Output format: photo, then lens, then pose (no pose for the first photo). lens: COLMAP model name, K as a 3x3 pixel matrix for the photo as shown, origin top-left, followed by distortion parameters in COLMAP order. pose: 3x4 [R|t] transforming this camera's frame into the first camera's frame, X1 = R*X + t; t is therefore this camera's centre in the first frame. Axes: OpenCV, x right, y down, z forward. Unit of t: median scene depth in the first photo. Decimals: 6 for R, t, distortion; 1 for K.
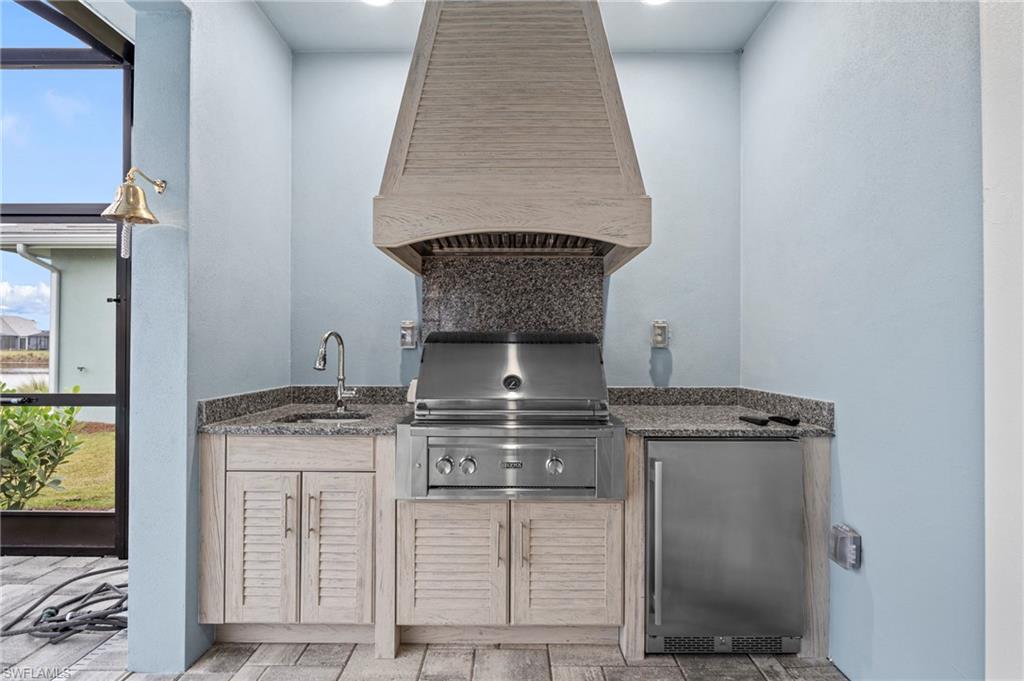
lens RADIAL K [[478.6, 0, 513.5], [0, 478.6, 343.5], [0, 0, 1]] dist [0.001539, 0.001364]
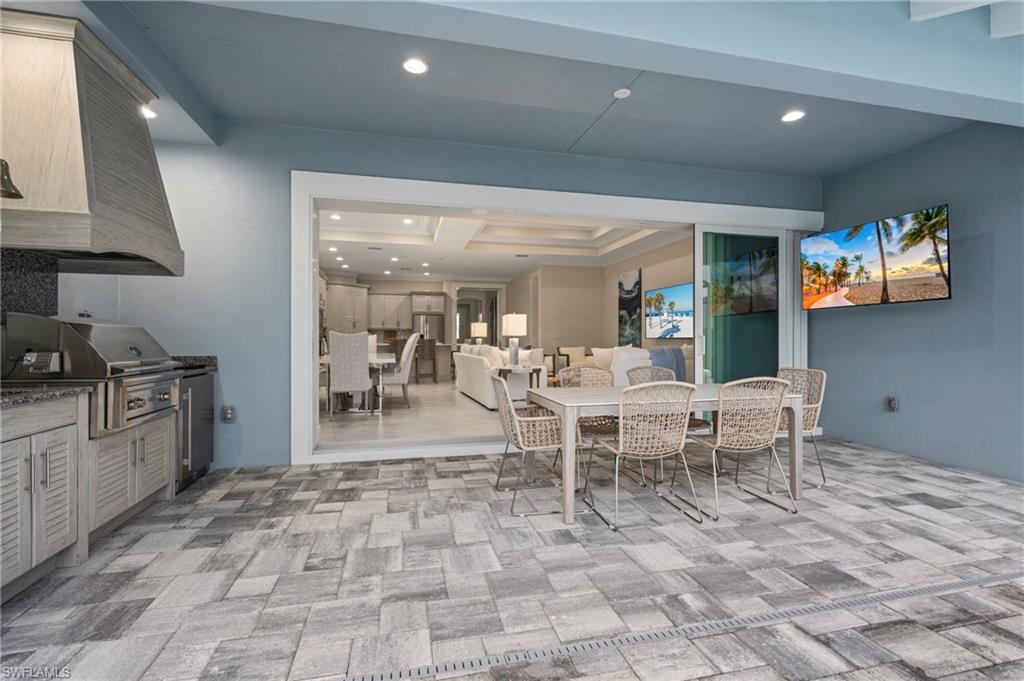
lens RADIAL K [[478.6, 0, 517.6], [0, 478.6, 340.6], [0, 0, 1]] dist [0.001539, 0.001364]
pose [[-0.249783, -0.004179, 0.968293, -1.844014], [-0.011721, 0.999930, 0.001292, 0.030765], [-0.968231, -0.011026, -0.249815, 0.179703]]
